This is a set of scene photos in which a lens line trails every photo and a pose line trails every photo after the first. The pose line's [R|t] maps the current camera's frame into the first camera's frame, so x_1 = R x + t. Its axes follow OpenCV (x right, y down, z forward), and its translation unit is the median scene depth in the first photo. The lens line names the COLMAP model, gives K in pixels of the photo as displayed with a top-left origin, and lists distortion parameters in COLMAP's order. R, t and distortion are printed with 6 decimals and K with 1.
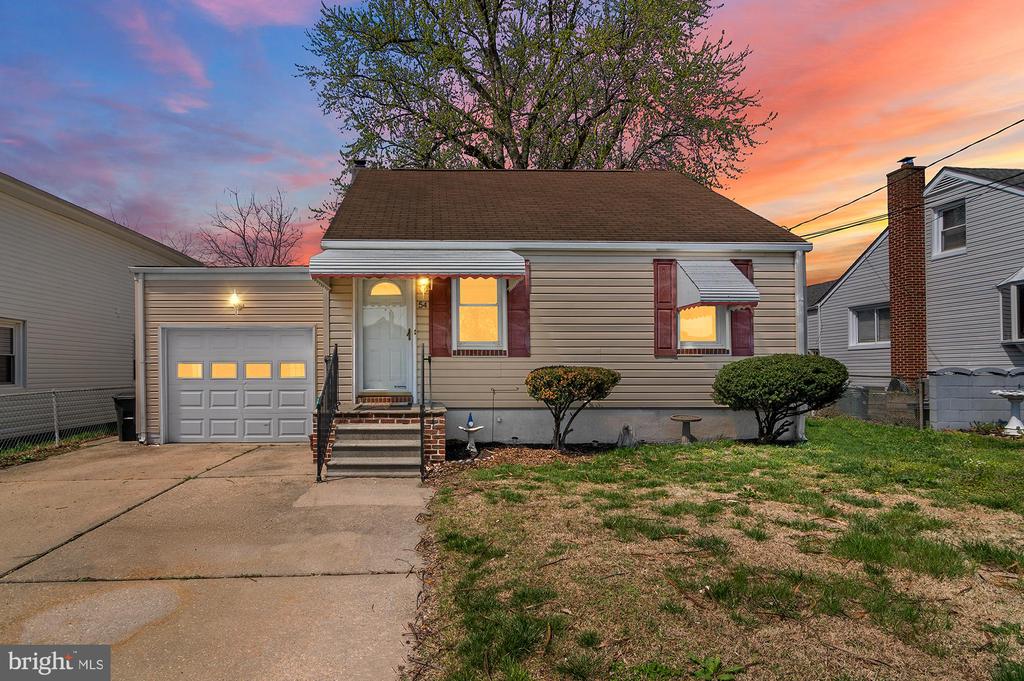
lens RADIAL K [[512.3, 0, 457.2], [0, 512.3, 368.1], [0, 0, 1]] dist [-0.004491, -0.001629]
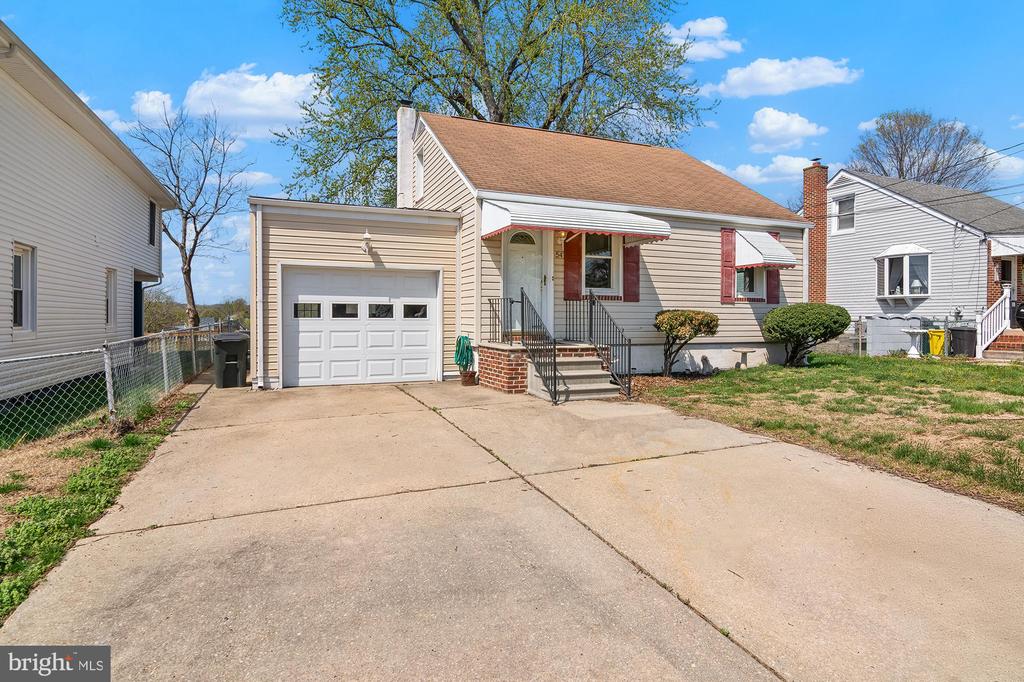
lens RADIAL K [[546.1, 0, 511.4], [0, 546.1, 322.5], [0, 0, 1]] dist [-0.003392, -0.000459]
pose [[0.934896, 0.002893, 0.354911, -0.594495], [-0.007330, 0.999911, 0.011158, 0.014171], [-0.354847, -0.013032, 0.934834, -0.098774]]
